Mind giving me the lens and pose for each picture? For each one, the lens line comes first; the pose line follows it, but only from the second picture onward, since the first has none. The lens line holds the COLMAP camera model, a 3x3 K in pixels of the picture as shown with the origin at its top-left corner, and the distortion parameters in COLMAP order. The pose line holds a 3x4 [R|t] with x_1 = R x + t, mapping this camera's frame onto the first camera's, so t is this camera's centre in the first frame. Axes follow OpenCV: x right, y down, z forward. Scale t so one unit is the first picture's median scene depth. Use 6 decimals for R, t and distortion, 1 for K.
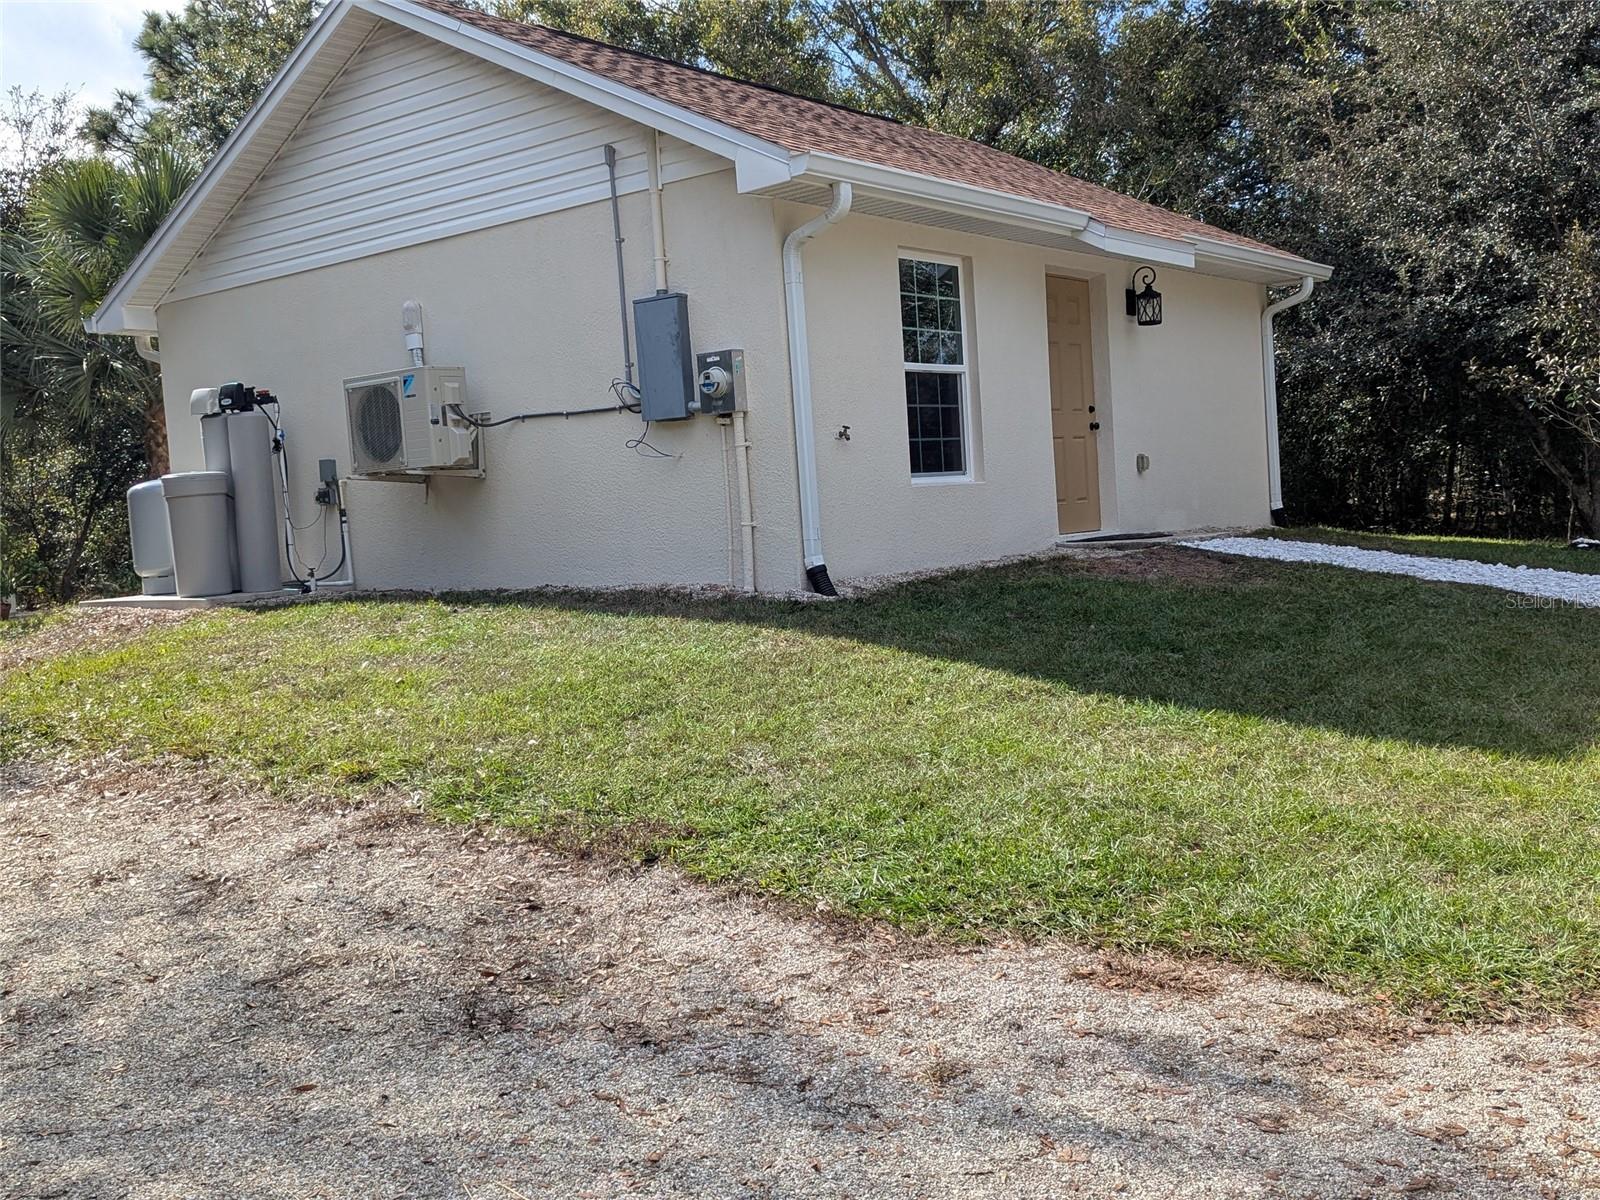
lens RADIAL K [[1613.2, 0, 815.4], [0, 1613.2, 579.6], [0, 0, 1]] dist [0.061431, -0.044751]
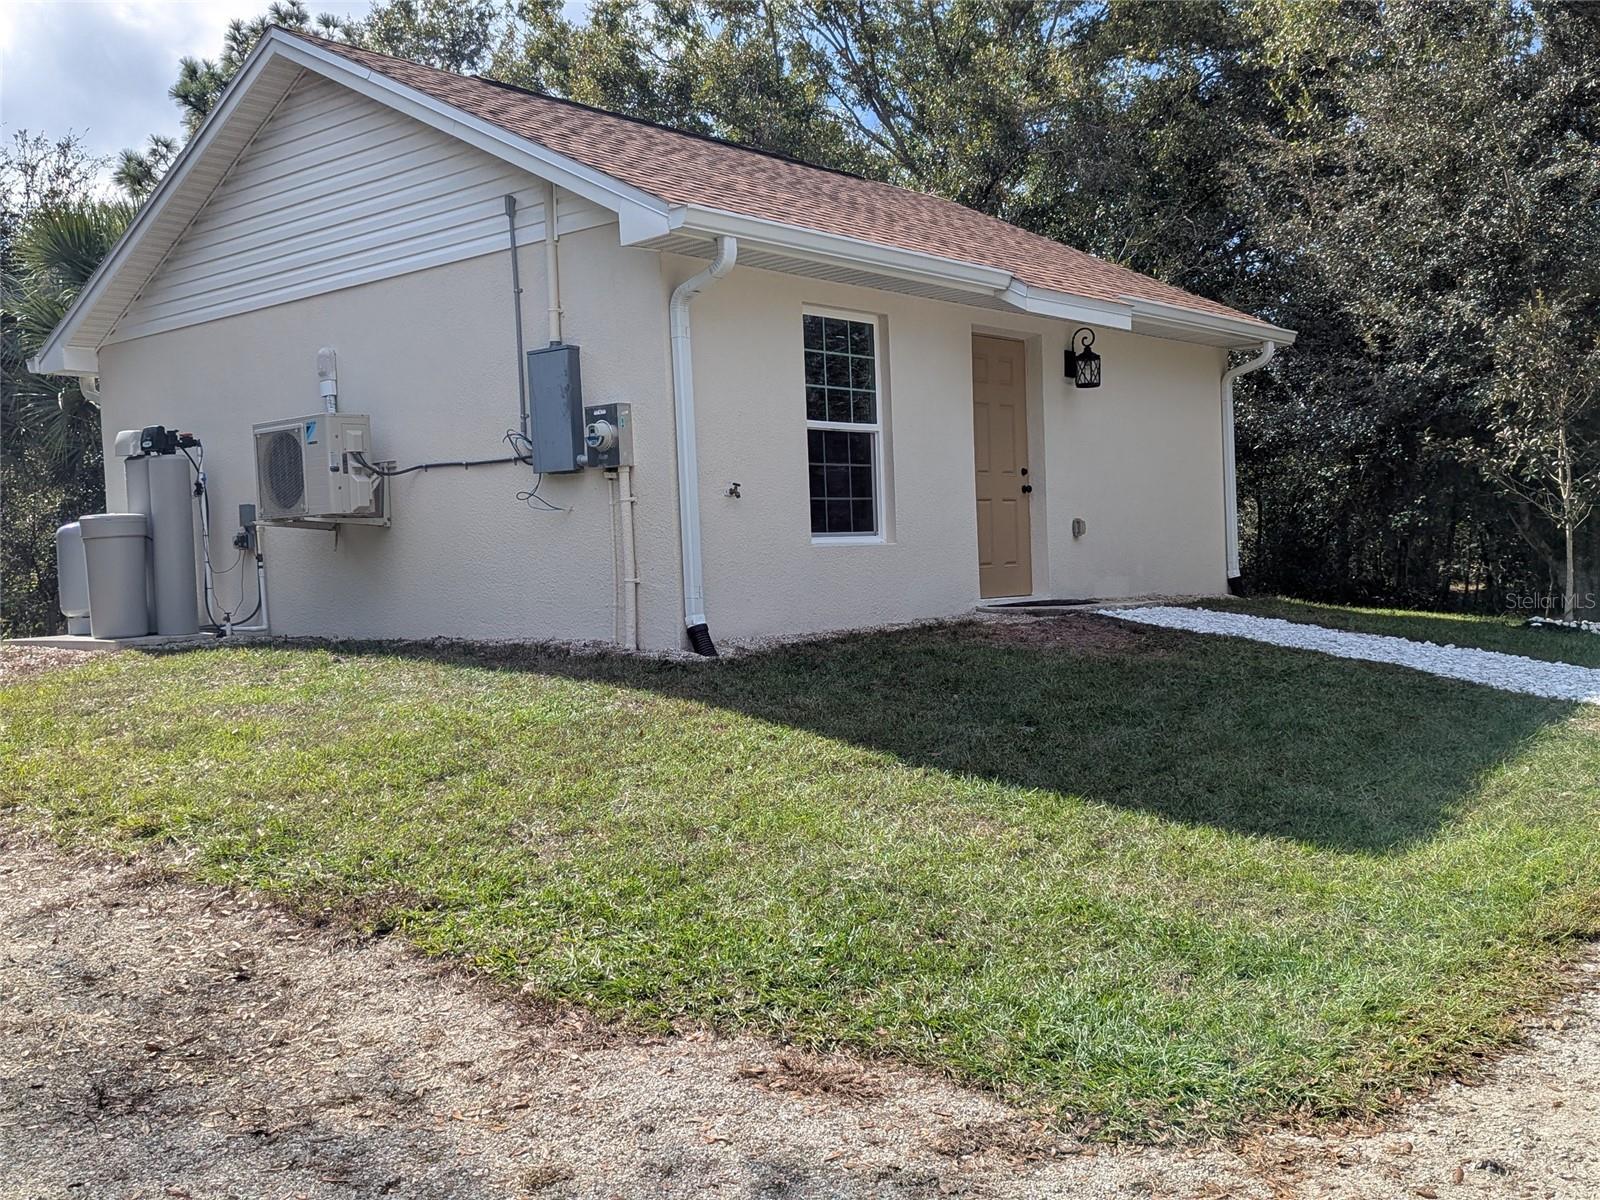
lens RADIAL K [[1611.6, 0, 797.7], [0, 1611.6, 599.8], [0, 0, 1]] dist [0.055389, -0.033439]
pose [[0.998645, 0.026696, -0.044664, 0.102794], [-0.027566, 0.999440, -0.018976, -0.006855], [0.044132, 0.020182, 0.998822, 0.023906]]
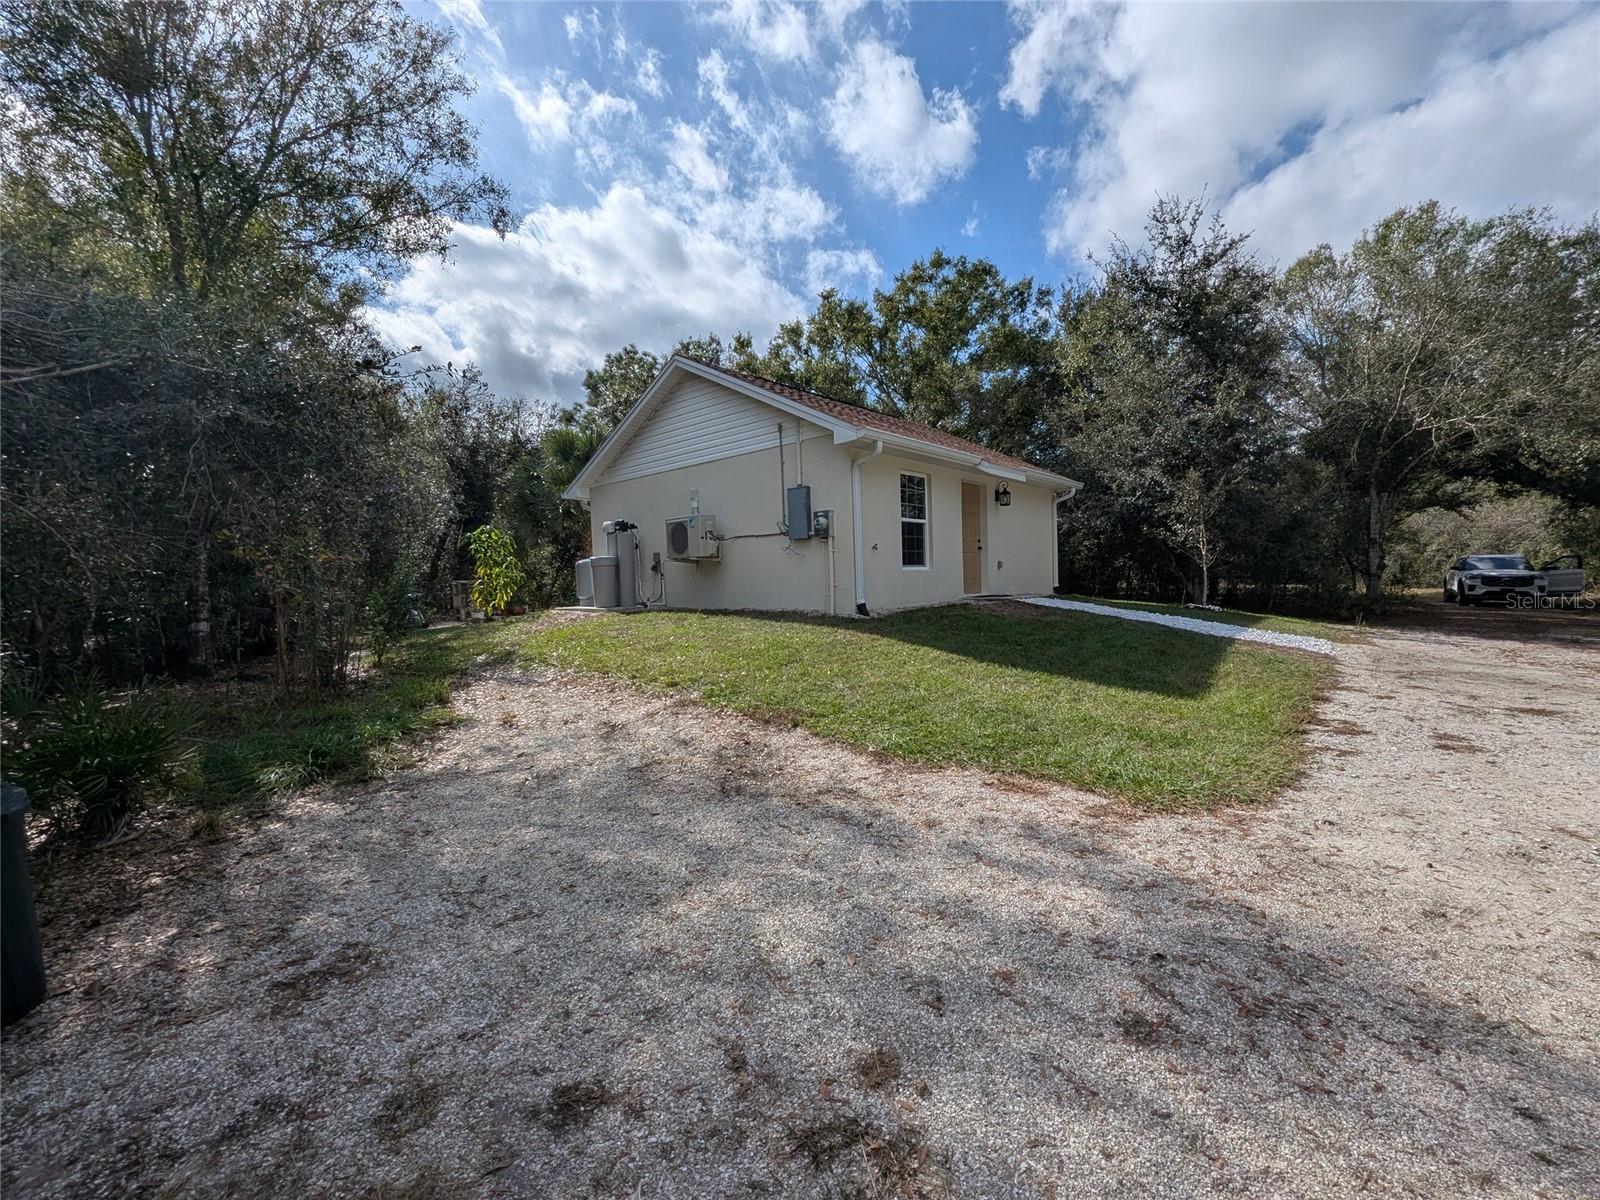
lens RADIAL K [[679.1, 0, 805.5], [0, 679.1, 603.1], [0, 0, 1]] dist [0.002440, 0.000250]
pose [[0.997444, 0.034769, -0.062430, -0.018559], [-0.035437, 0.999325, -0.009633, 0.003407], [0.062053, 0.011820, 0.998003, 0.011694]]
